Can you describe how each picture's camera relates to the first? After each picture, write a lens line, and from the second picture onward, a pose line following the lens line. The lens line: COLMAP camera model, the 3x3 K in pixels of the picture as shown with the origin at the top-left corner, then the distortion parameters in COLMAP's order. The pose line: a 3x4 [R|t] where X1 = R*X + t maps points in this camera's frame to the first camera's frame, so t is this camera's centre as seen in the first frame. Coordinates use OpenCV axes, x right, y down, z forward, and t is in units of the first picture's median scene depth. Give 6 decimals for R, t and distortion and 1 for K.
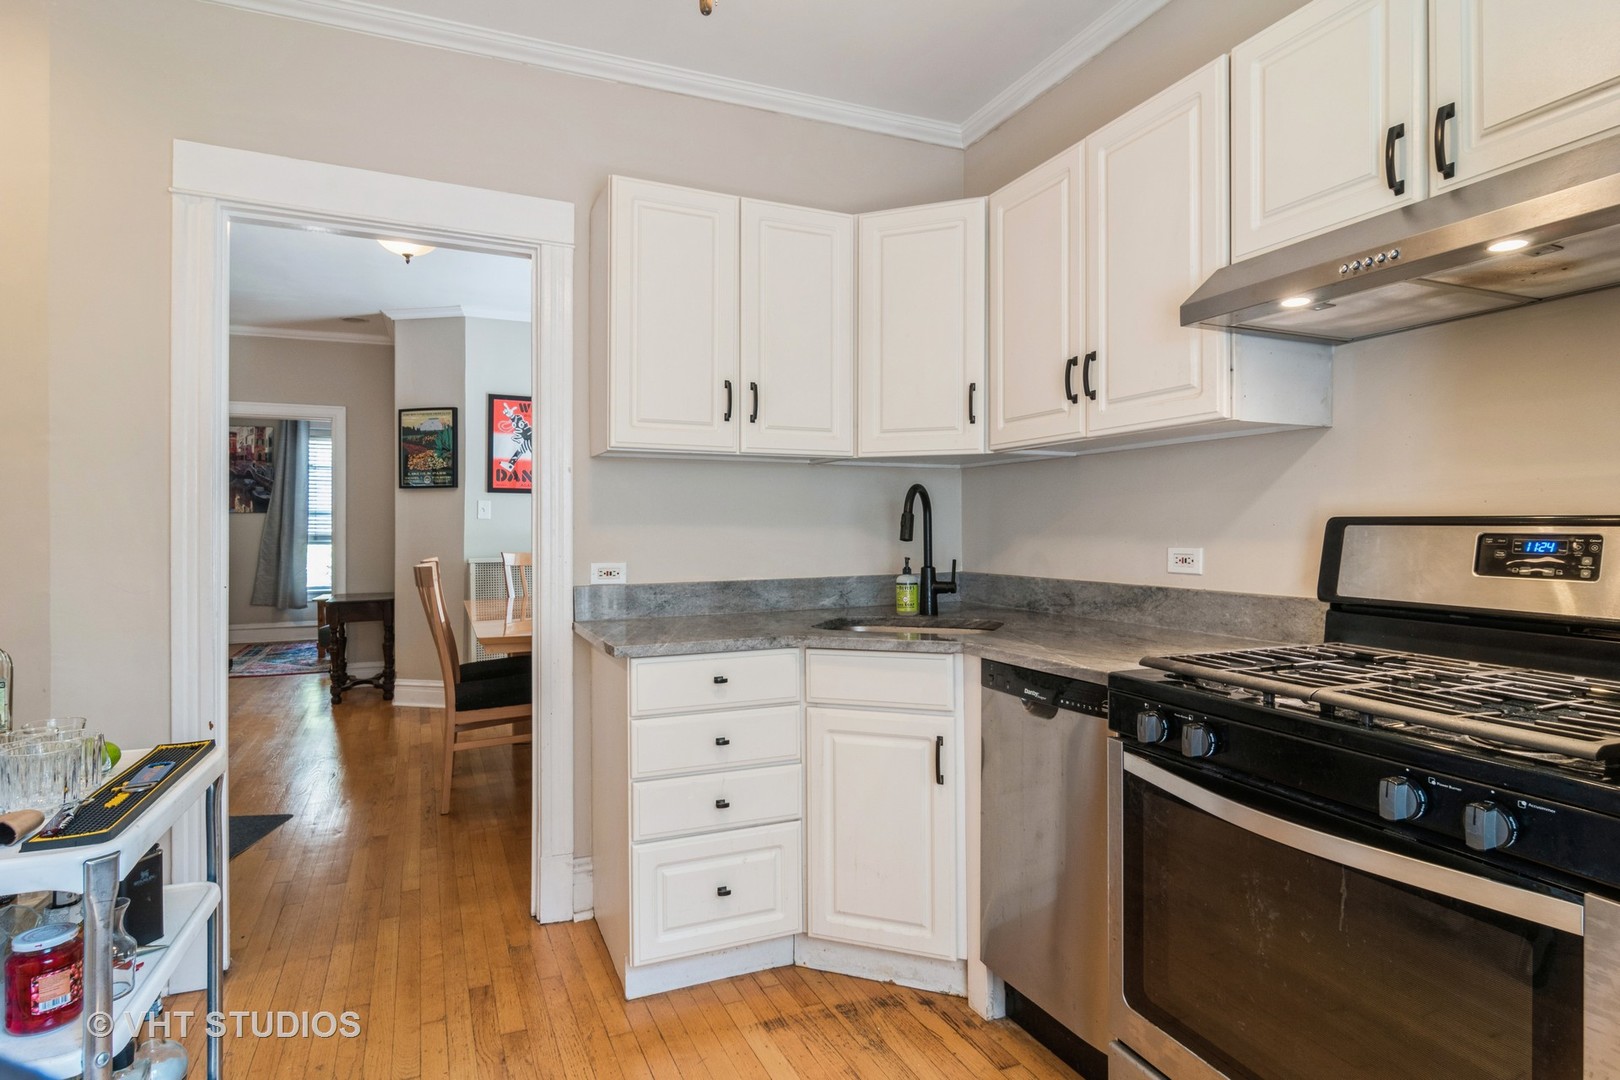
lens RADIAL K [[875.6, 0, 811.0], [0, 875.6, 531.0], [0, 0, 1]] dist [-0.000667, 0.000170]
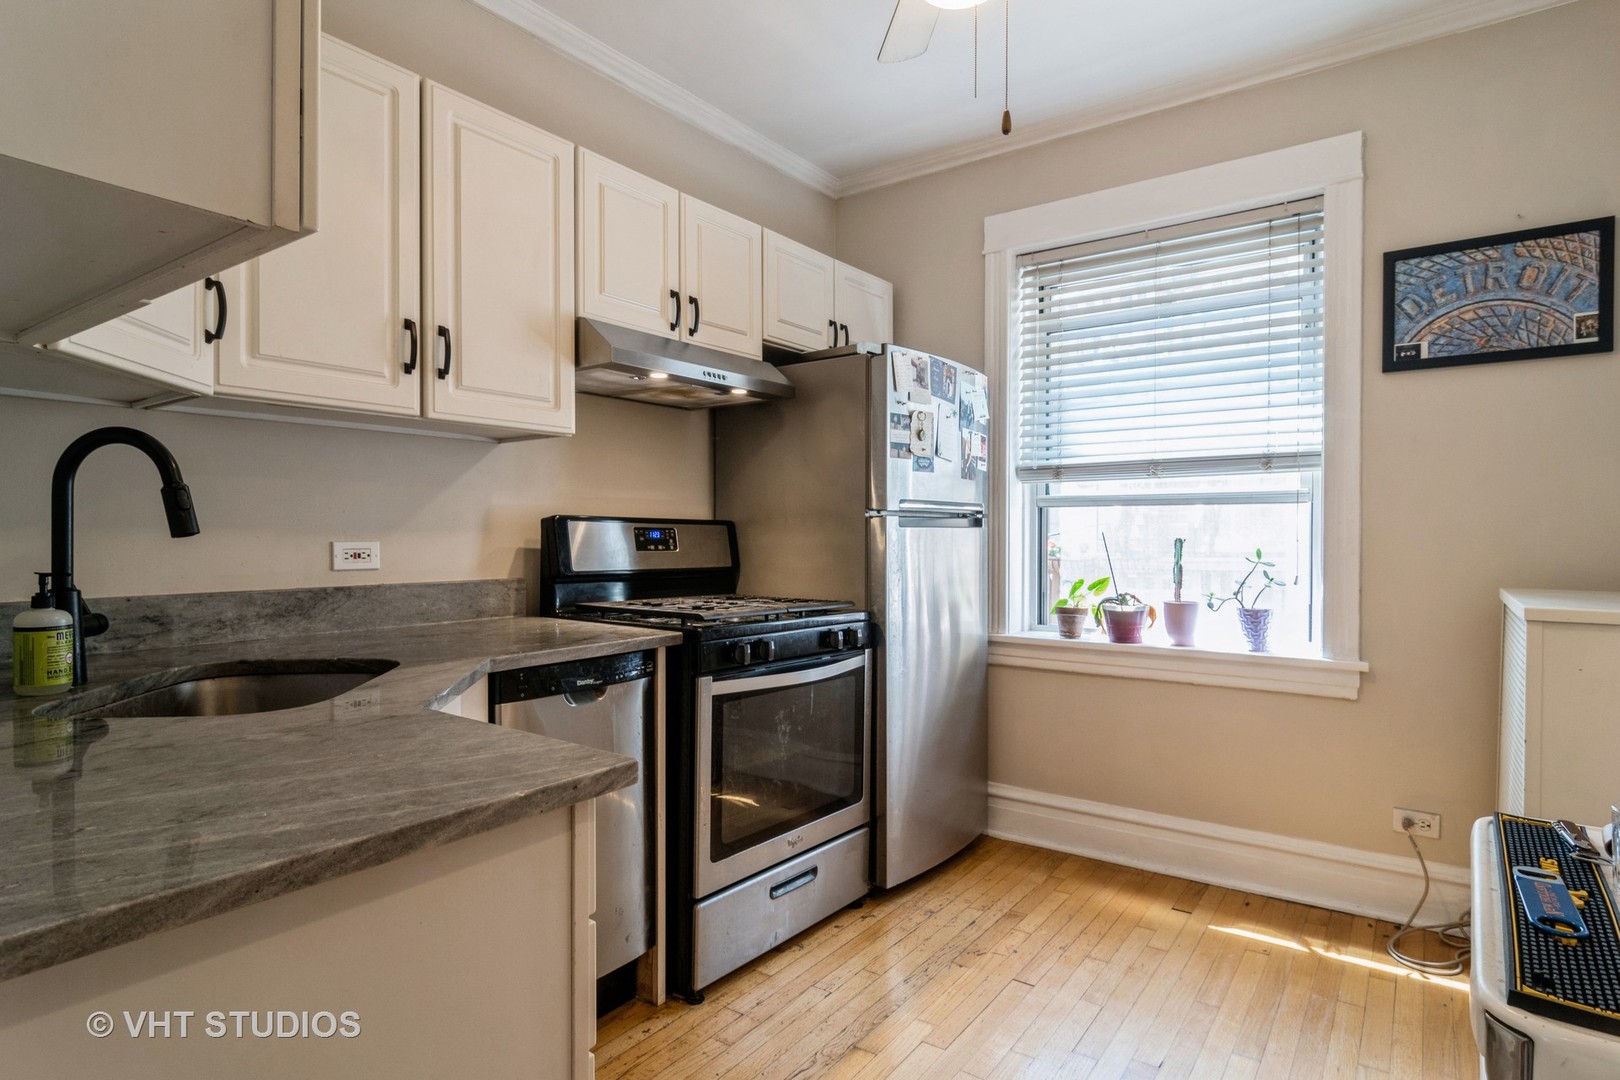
lens RADIAL K [[875.6, 0, 811.3], [0, 875.6, 539.9], [0, 0, 1]] dist [-0.000667, 0.000170]
pose [[-0.495352, -0.004366, 0.868681, -0.614822], [0.003680, 0.999968, 0.007125, 0.011916], [-0.868684, 0.006726, -0.495320, 1.033123]]
